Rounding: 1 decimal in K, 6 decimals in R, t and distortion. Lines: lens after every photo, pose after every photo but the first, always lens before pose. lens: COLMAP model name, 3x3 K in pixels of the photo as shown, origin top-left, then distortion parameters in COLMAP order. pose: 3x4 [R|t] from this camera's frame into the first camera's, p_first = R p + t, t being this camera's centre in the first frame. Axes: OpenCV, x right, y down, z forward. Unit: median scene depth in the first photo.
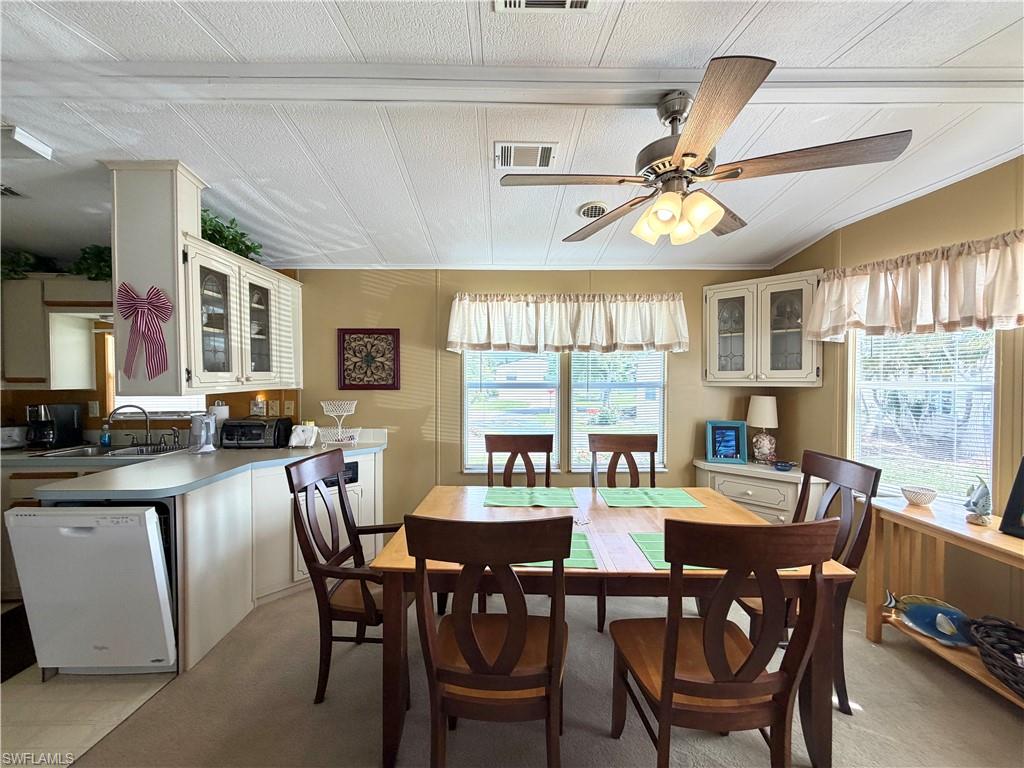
lens RADIAL K [[408.6, 0, 509.4], [0, 408.6, 385.1], [0, 0, 1]] dist [-0.000736, 0.000805]
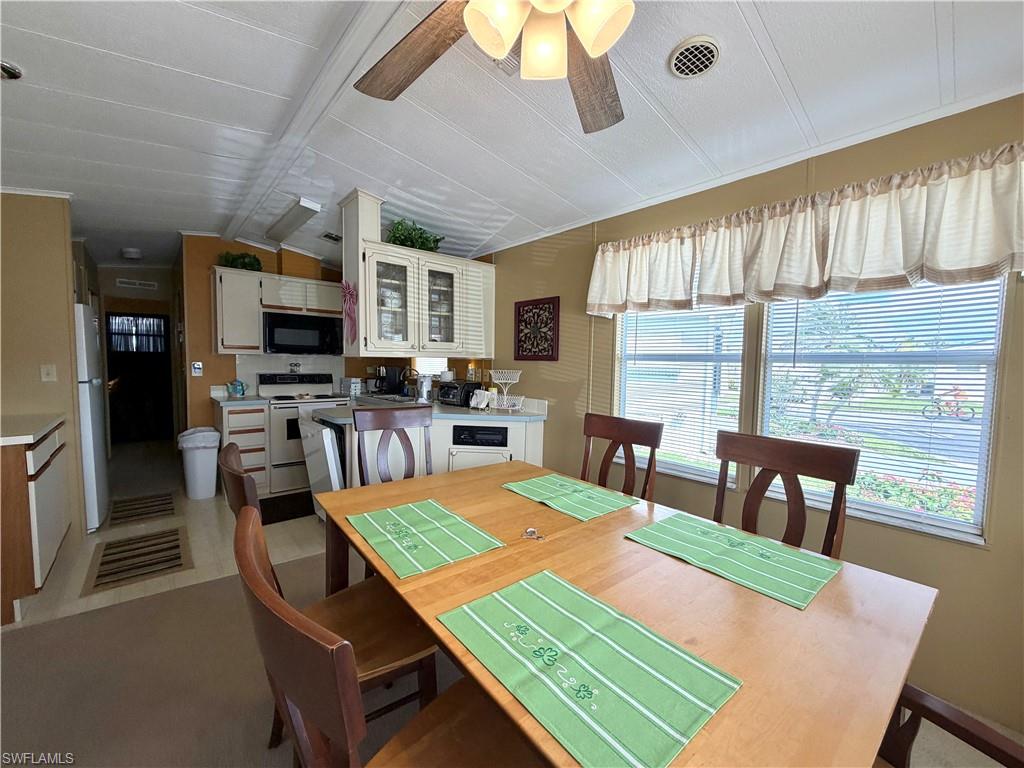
lens RADIAL K [[408.6, 0, 510.2], [0, 408.6, 385.0], [0, 0, 1]] dist [-0.000736, 0.000805]
pose [[0.647136, 0.056198, -0.760301, 0.409653], [-0.032087, 0.998403, 0.046487, 0.028294], [0.761699, -0.005688, 0.647906, 0.316289]]
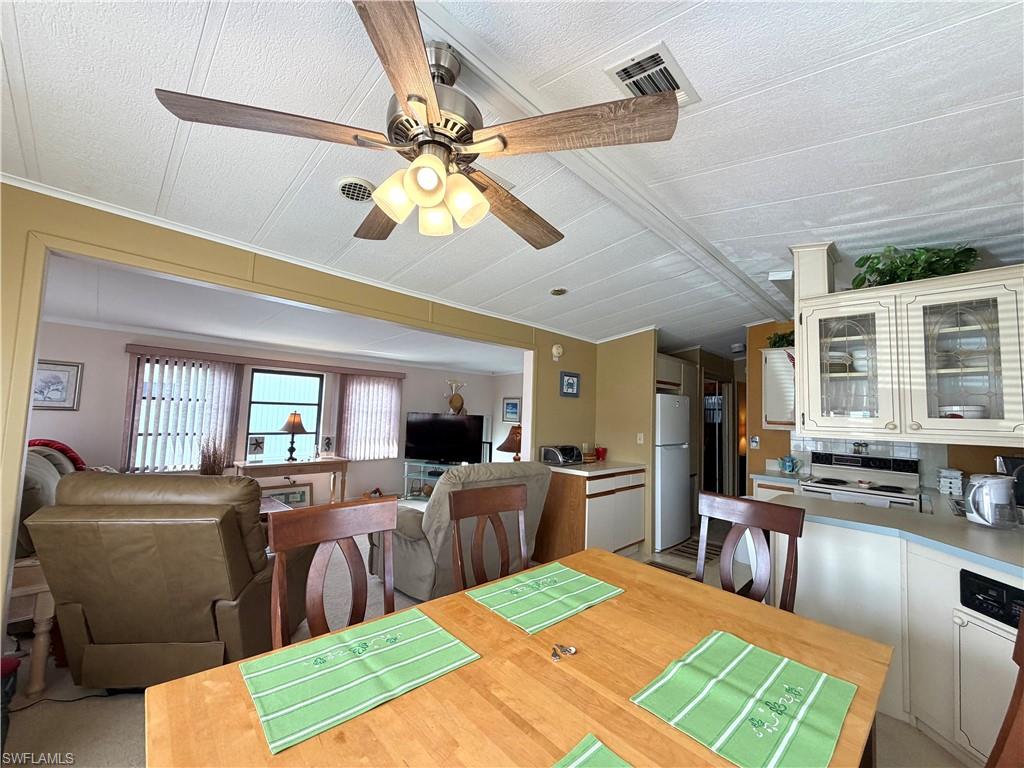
lens RADIAL K [[408.6, 0, 507.4], [0, 408.6, 384.2], [0, 0, 1]] dist [-0.000736, 0.000805]
pose [[-0.720635, -0.074918, -0.689255, 0.412269], [-0.050649, 0.997177, -0.055434, -0.010836], [0.691462, -0.005038, -0.722395, 0.844966]]
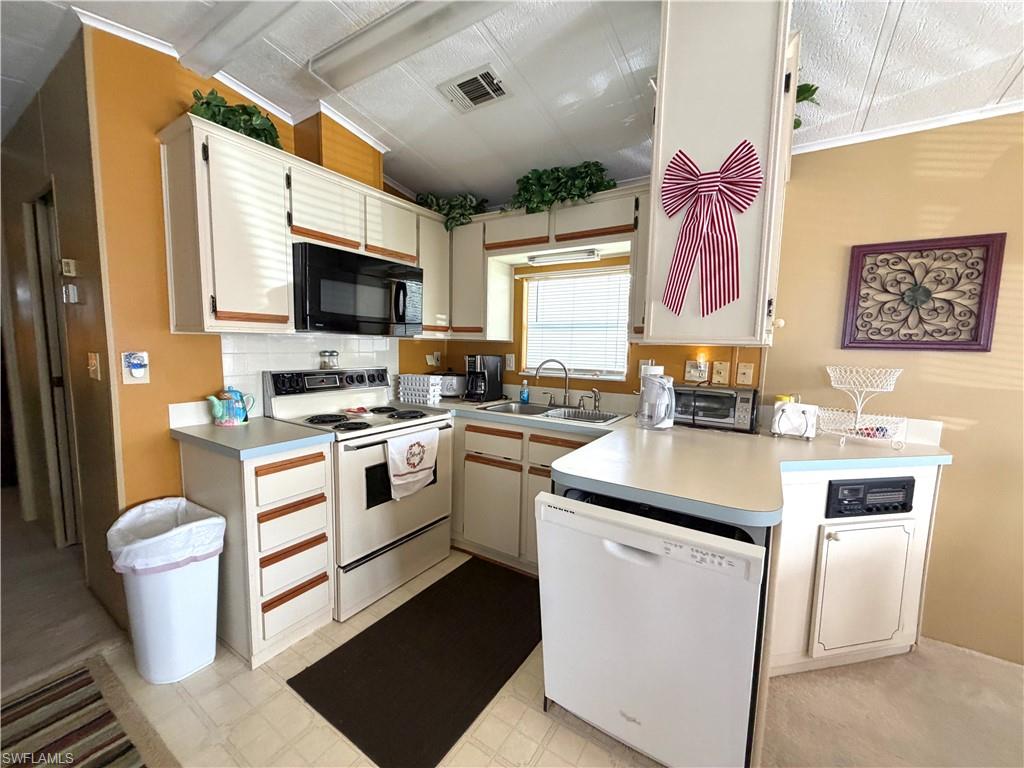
lens RADIAL K [[408.6, 0, 507.6], [0, 408.6, 382.8], [0, 0, 1]] dist [-0.000736, 0.000805]
pose [[0.826325, 0.073625, -0.558360, -0.512529], [-0.032136, 0.995967, 0.083769, 0.028434], [0.562276, -0.051277, 0.825358, 0.224018]]
